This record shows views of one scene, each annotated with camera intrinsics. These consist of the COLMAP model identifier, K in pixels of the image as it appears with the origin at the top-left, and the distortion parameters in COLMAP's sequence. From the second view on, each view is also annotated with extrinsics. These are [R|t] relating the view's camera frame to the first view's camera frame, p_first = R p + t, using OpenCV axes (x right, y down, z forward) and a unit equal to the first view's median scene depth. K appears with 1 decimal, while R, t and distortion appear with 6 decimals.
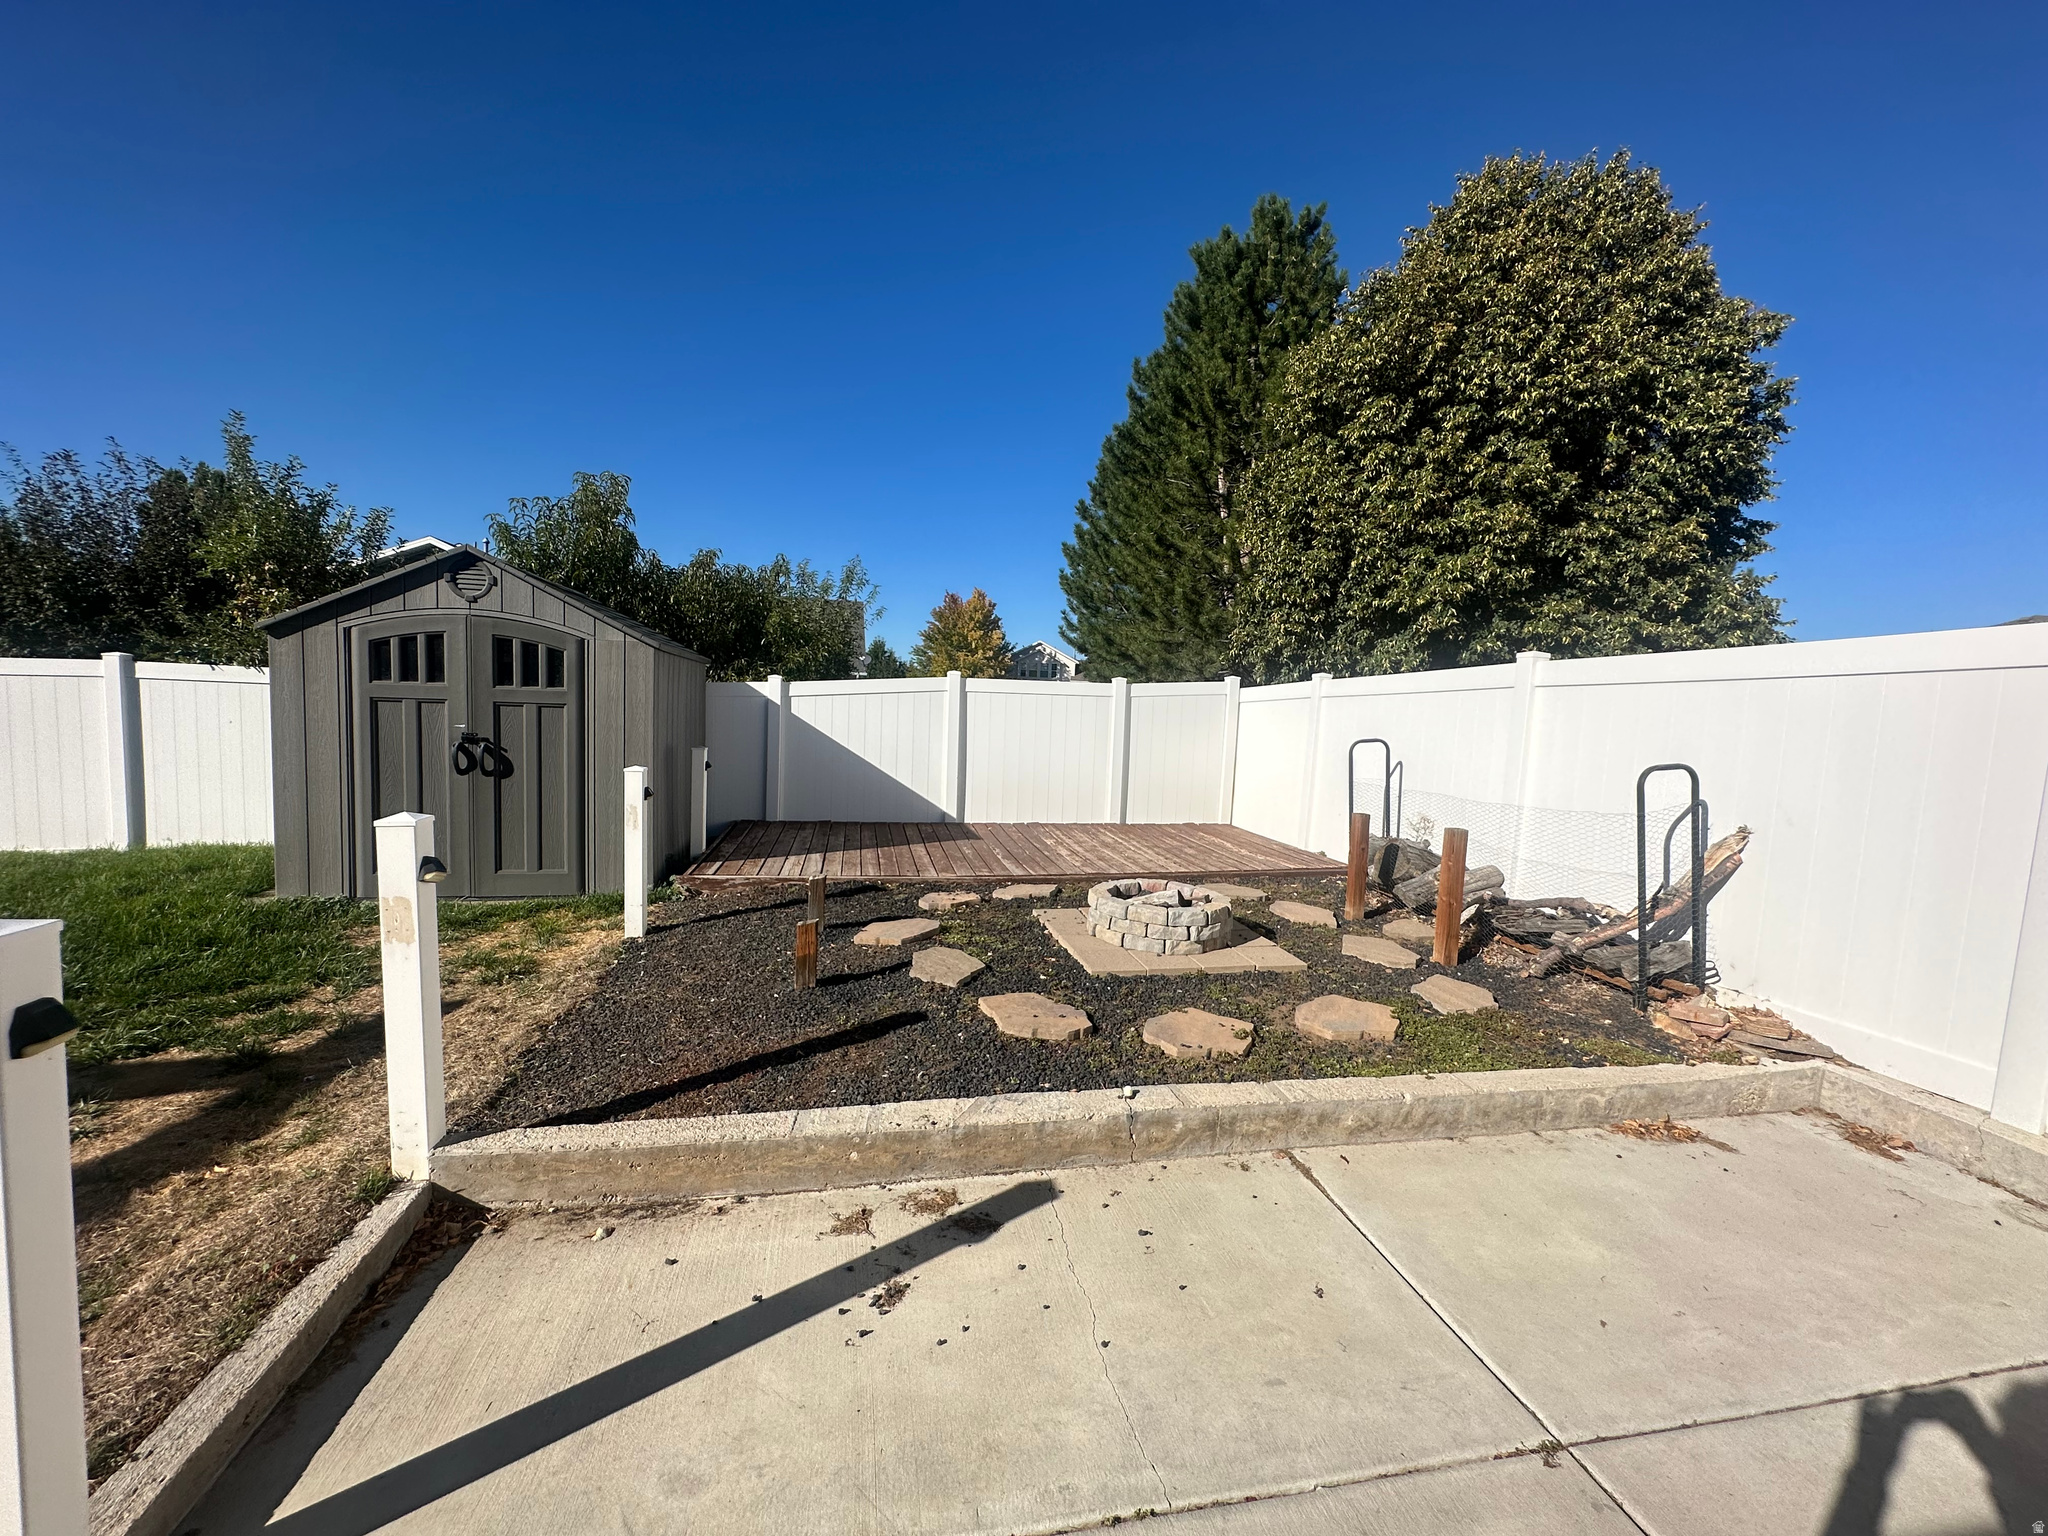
lens RADIAL K [[814.9, 0, 1016.2], [0, 814.9, 773.1], [0, 0, 1]] dist [-0.005281, 0.001648]
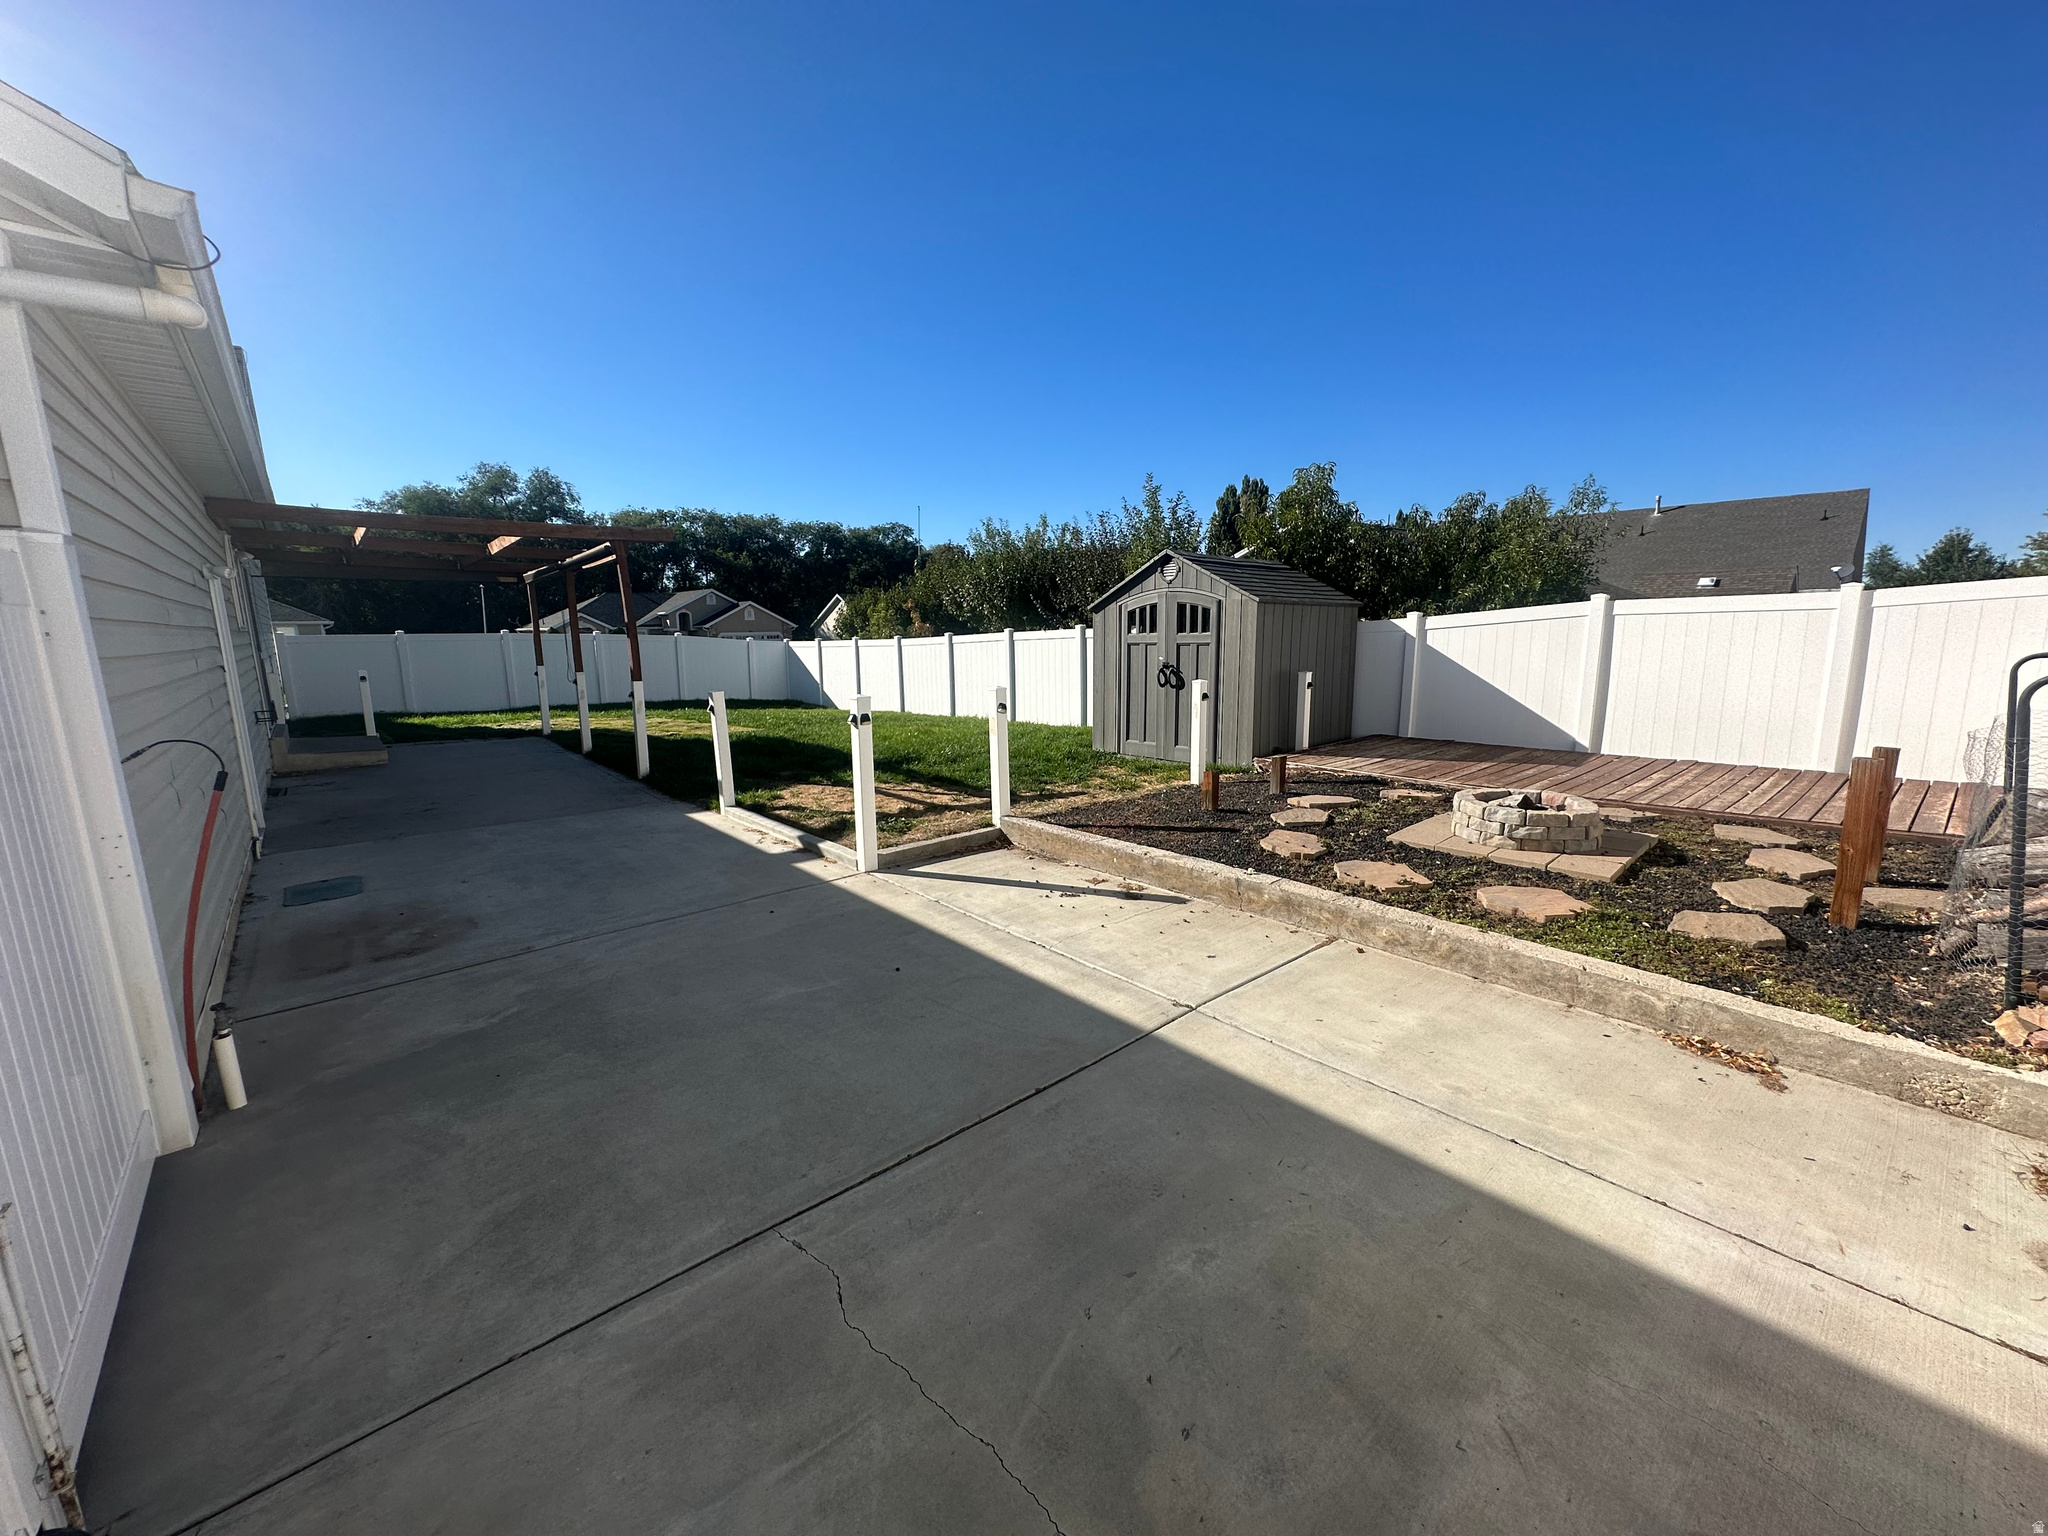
lens RADIAL K [[814.9, 0, 1033.1], [0, 814.9, 769.4], [0, 0, 1]] dist [-0.005281, 0.001648]
pose [[0.501218, 0.096642, -0.859907, 0.943362], [-0.037792, 0.995240, 0.089823, 0.043040], [0.864495, -0.012523, 0.502485, -0.137640]]
